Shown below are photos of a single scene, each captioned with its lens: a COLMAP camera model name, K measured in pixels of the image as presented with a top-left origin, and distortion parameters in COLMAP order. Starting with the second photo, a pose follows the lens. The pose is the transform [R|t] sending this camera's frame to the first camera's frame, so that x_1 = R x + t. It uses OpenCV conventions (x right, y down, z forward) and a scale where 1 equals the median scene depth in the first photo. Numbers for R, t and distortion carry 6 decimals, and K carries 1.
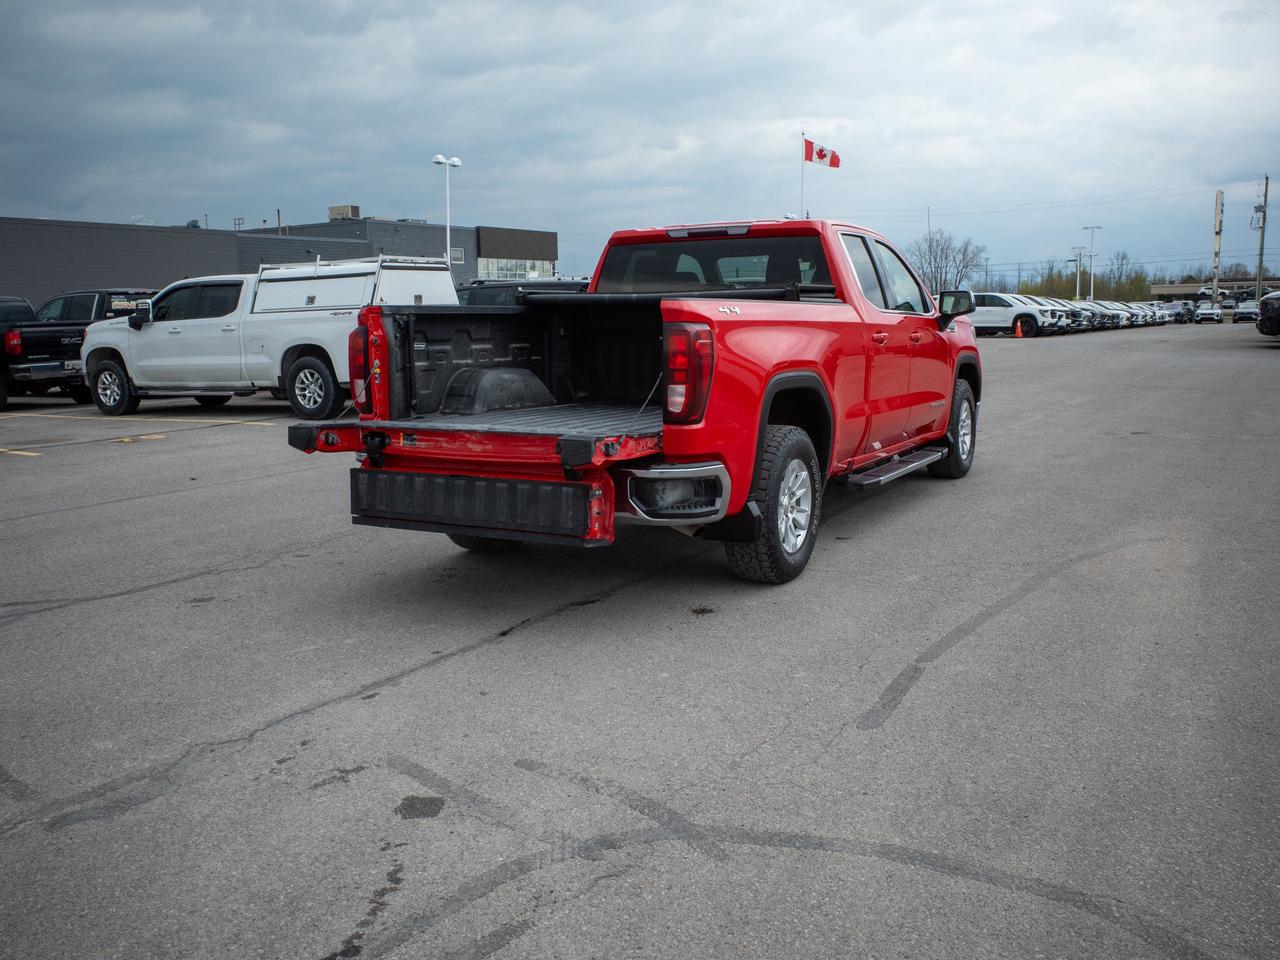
lens RADIAL K [[1137.4, 0, 636.0], [0, 1137.4, 488.7], [0, 0, 1]] dist [-0.059895, 0.064290]
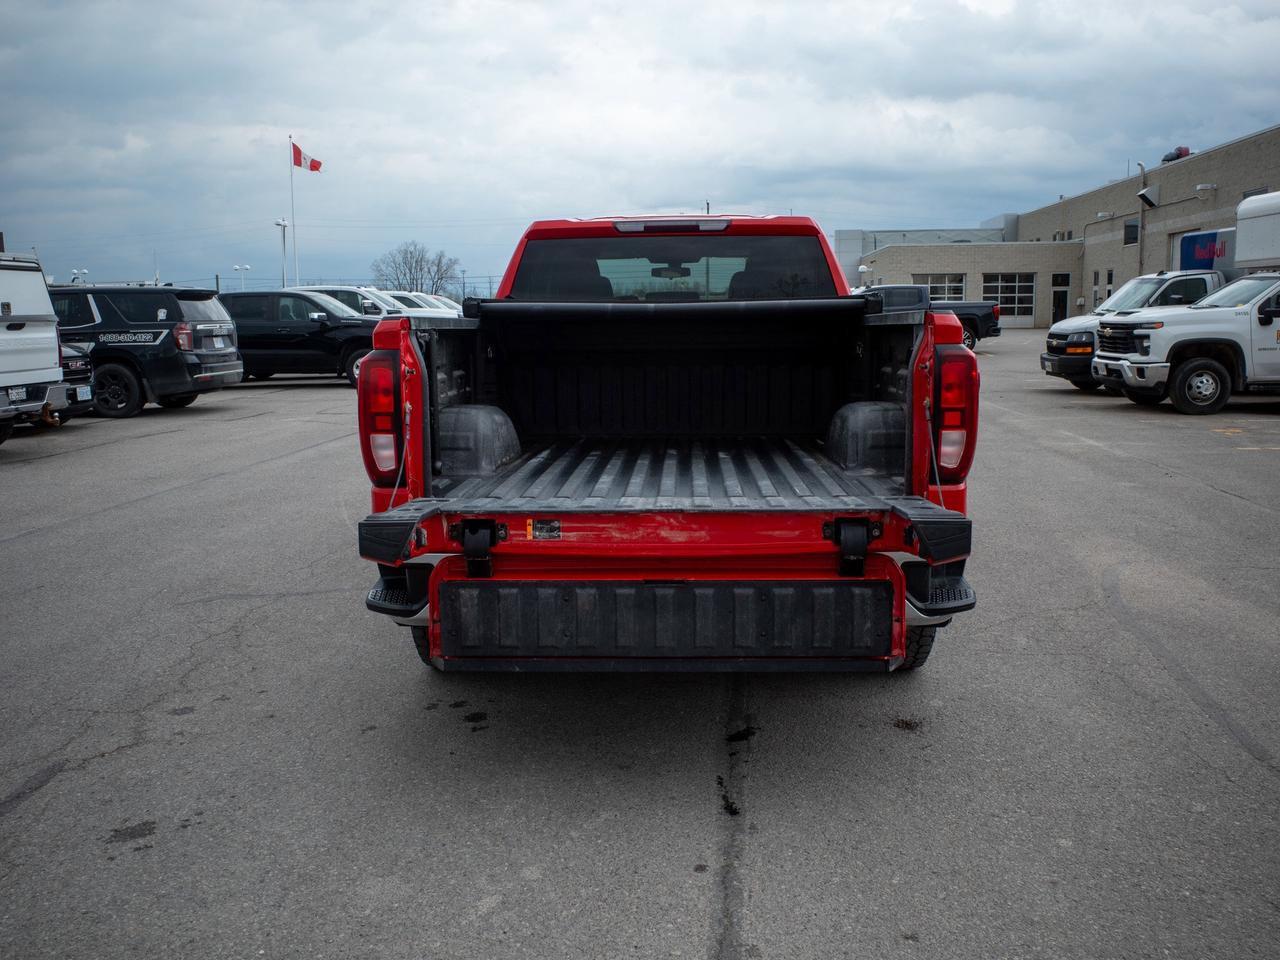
lens RADIAL K [[1137.4, 0, 637.9], [0, 1137.4, 488.3], [0, 0, 1]] dist [-0.059895, 0.064290]
pose [[0.895276, -0.061461, 0.441253, -0.340089], [0.065855, 0.997815, 0.005369, -0.052037], [-0.440618, 0.024252, 0.897367, 0.321304]]
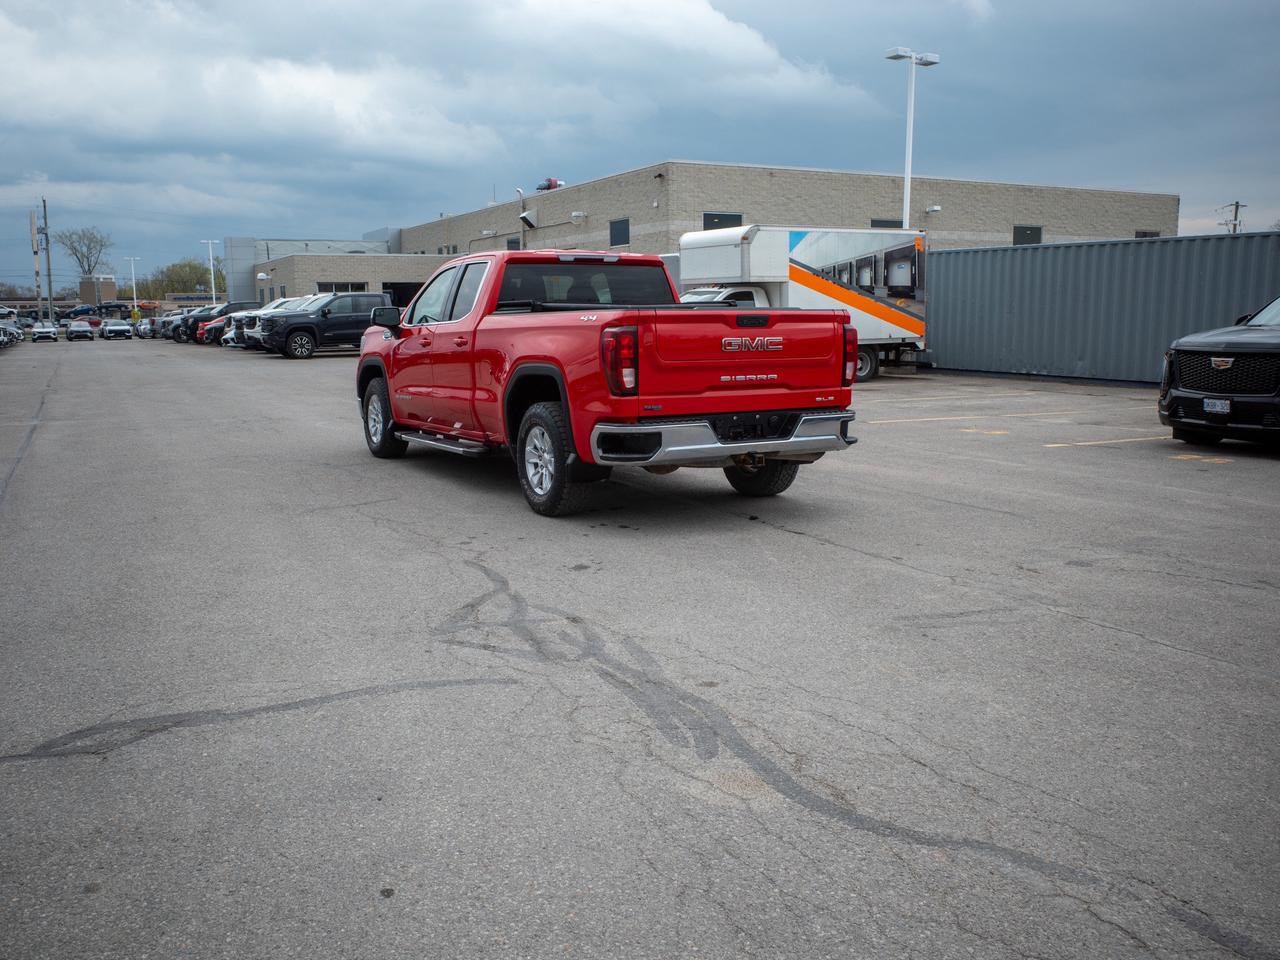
lens RADIAL K [[1137.4, 0, 635.8], [0, 1137.4, 515.2], [0, 0, 1]] dist [-0.059895, 0.064290]
pose [[0.518013, -0.133235, 0.844932, -1.120990], [0.128385, 0.988715, 0.077198, -0.028452], [-0.845683, 0.068487, 0.529273, 0.299539]]
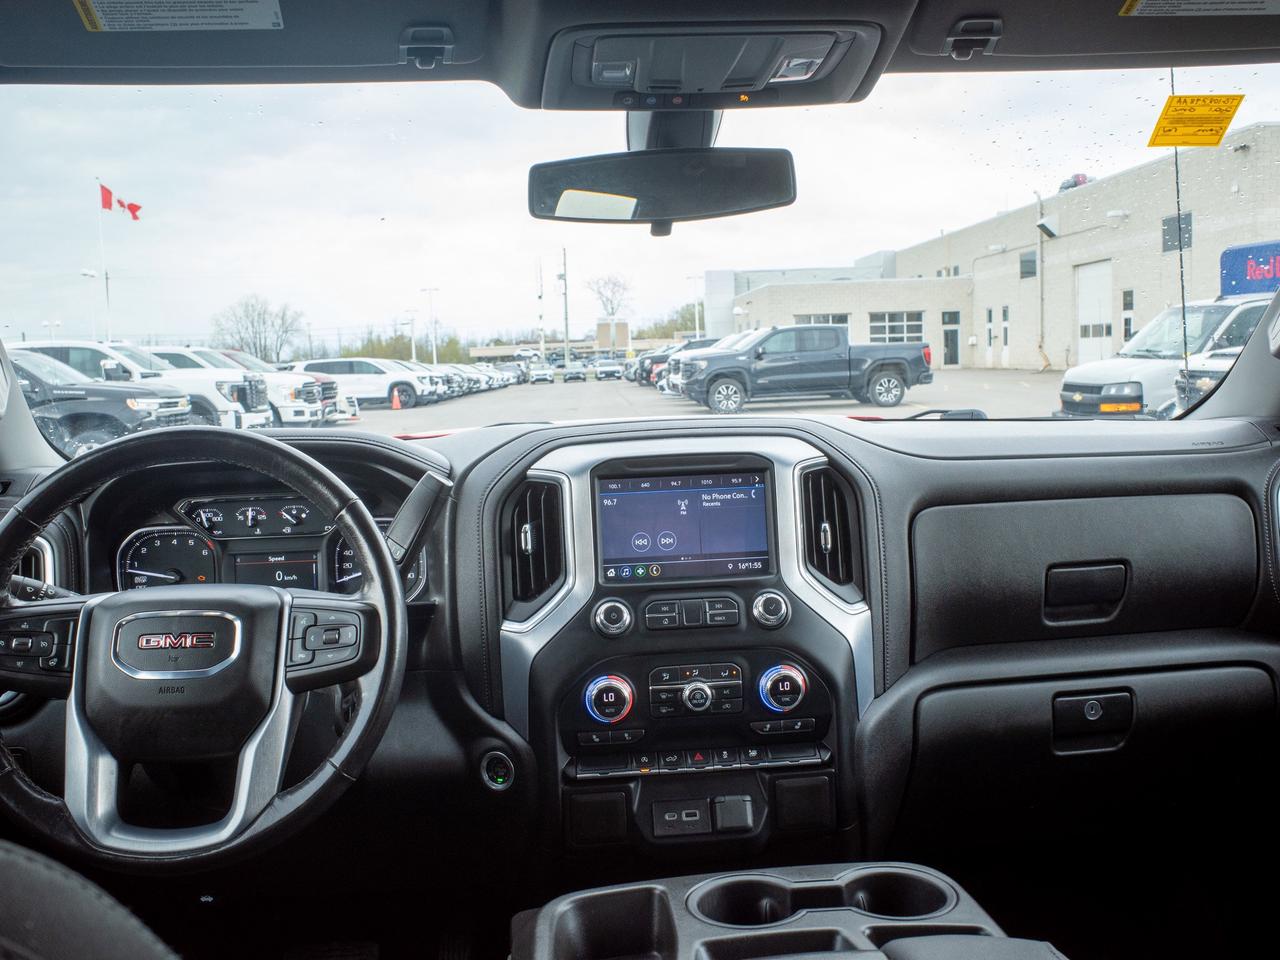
lens RADIAL K [[1137.4, 0, 639.1], [0, 1137.4, 481.1], [0, 0, 1]] dist [-0.059895, 0.064290]
pose [[0.832478, -0.070887, 0.549505, 0.083694], [0.105591, 0.993903, -0.031752, -0.203879], [-0.543903, 0.084456, 0.834887, 1.150478]]
